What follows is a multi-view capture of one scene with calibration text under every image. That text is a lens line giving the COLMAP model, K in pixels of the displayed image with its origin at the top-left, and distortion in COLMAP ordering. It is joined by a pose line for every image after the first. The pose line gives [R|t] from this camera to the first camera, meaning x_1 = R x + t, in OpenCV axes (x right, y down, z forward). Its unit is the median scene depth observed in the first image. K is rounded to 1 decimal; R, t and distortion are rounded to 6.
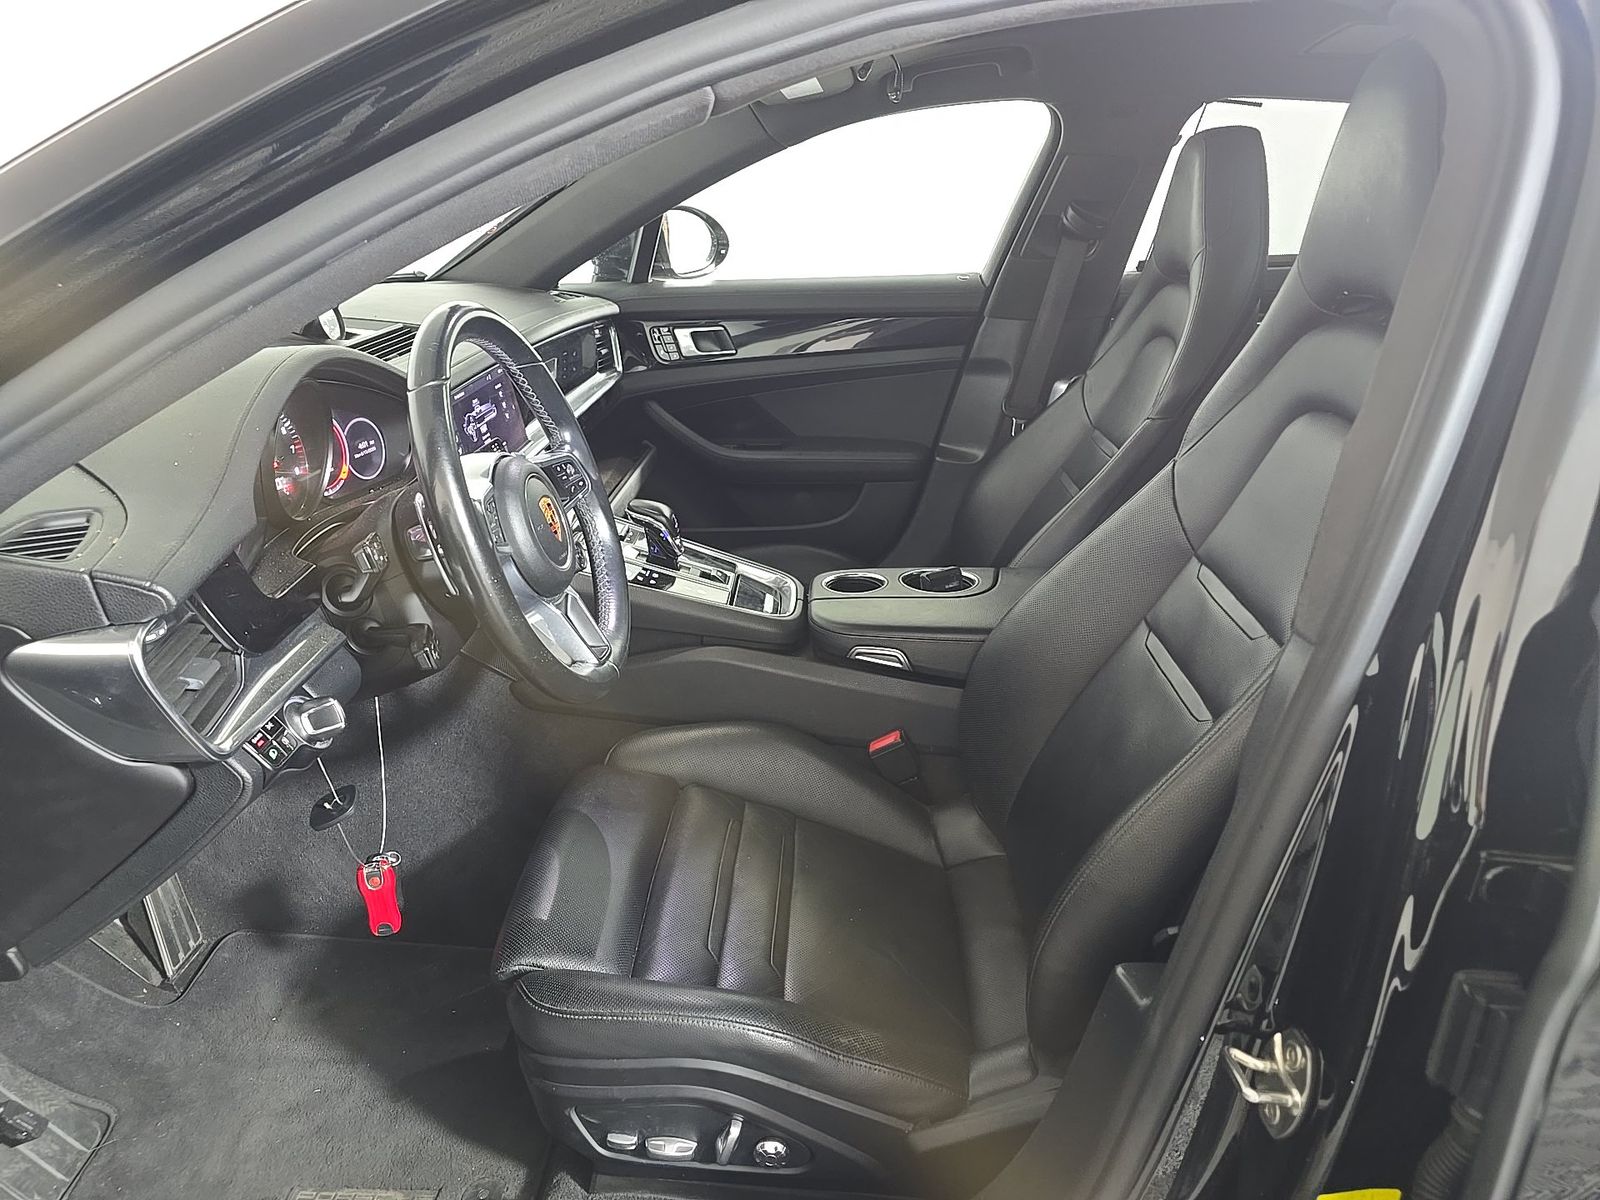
lens RADIAL K [[1099.5, 0, 816.6], [0, 1099.5, 613.5], [0, 0, 1]] dist [0.000962, -0.001634]
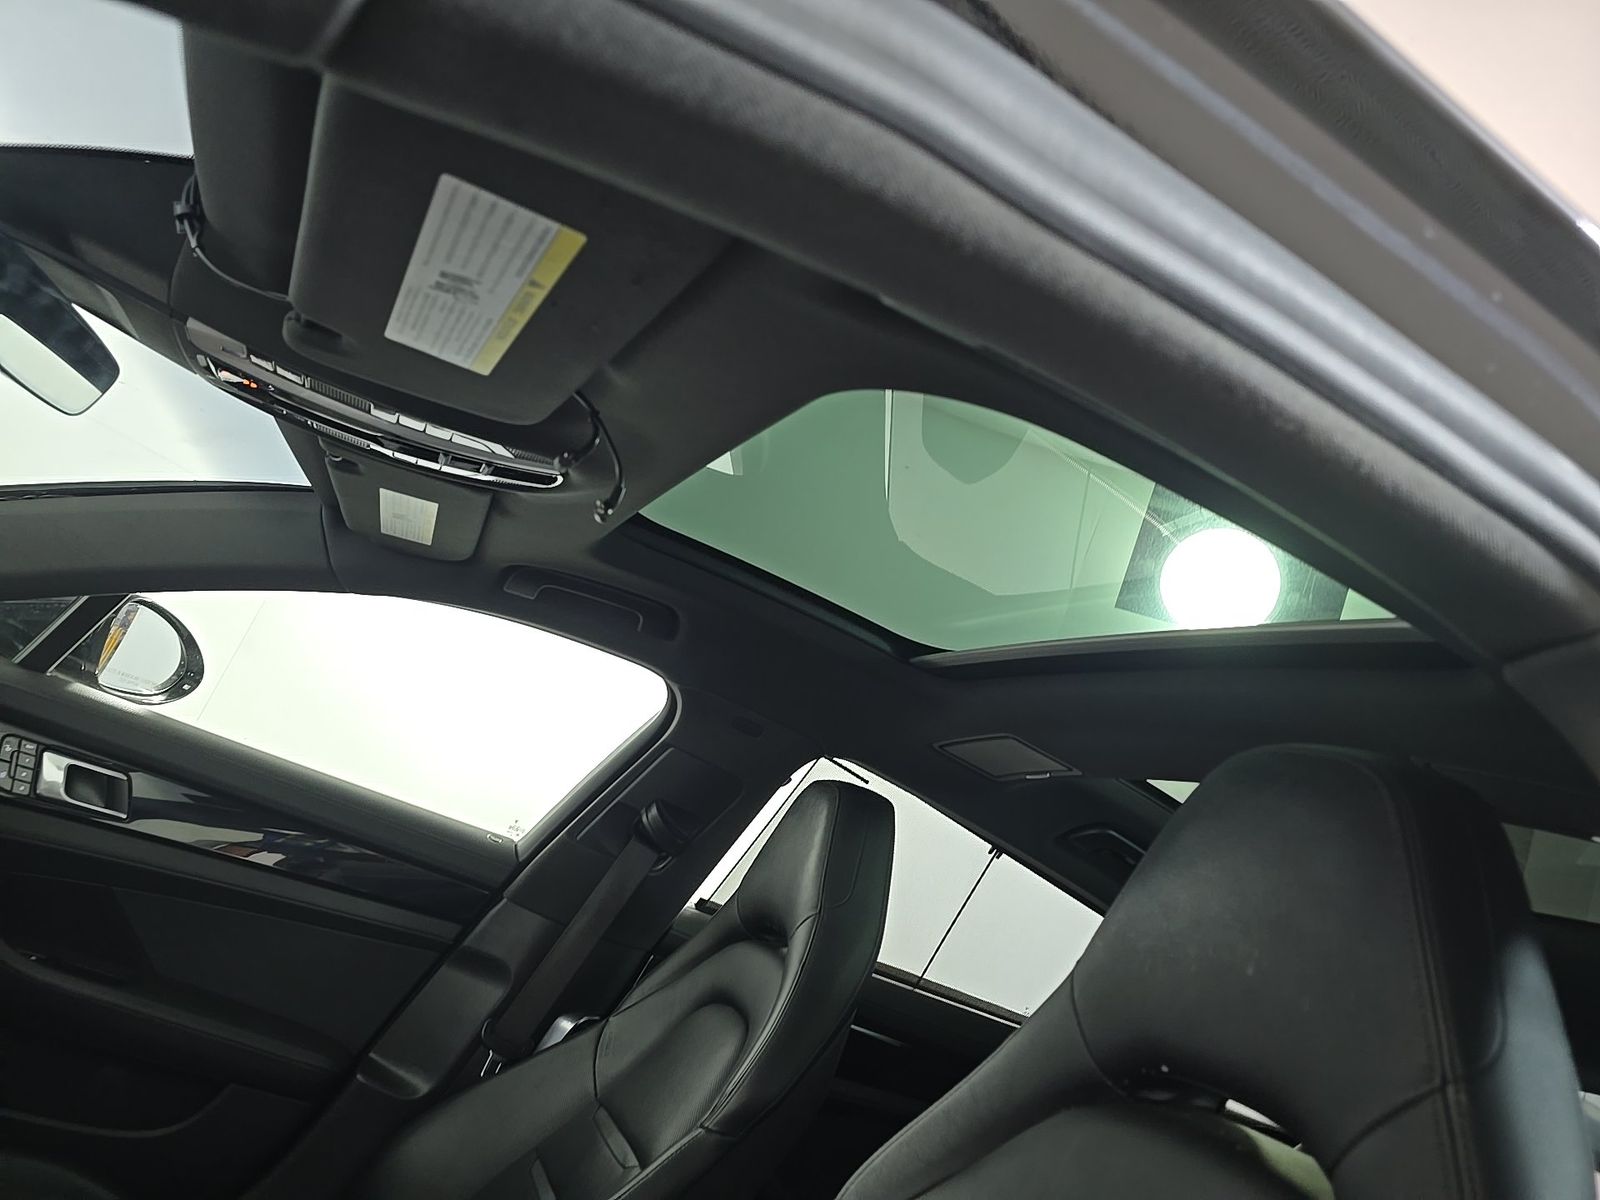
lens RADIAL K [[1099.5, 0, 816.6], [0, 1099.5, 613.5], [0, 0, 1]] dist [0.000962, -0.001634]
pose [[0.835416, 0.431948, 0.339855, -0.004842], [-0.196959, 0.812560, -0.548592, -0.059965], [-0.513115, 0.391365, 0.763902, 0.247822]]
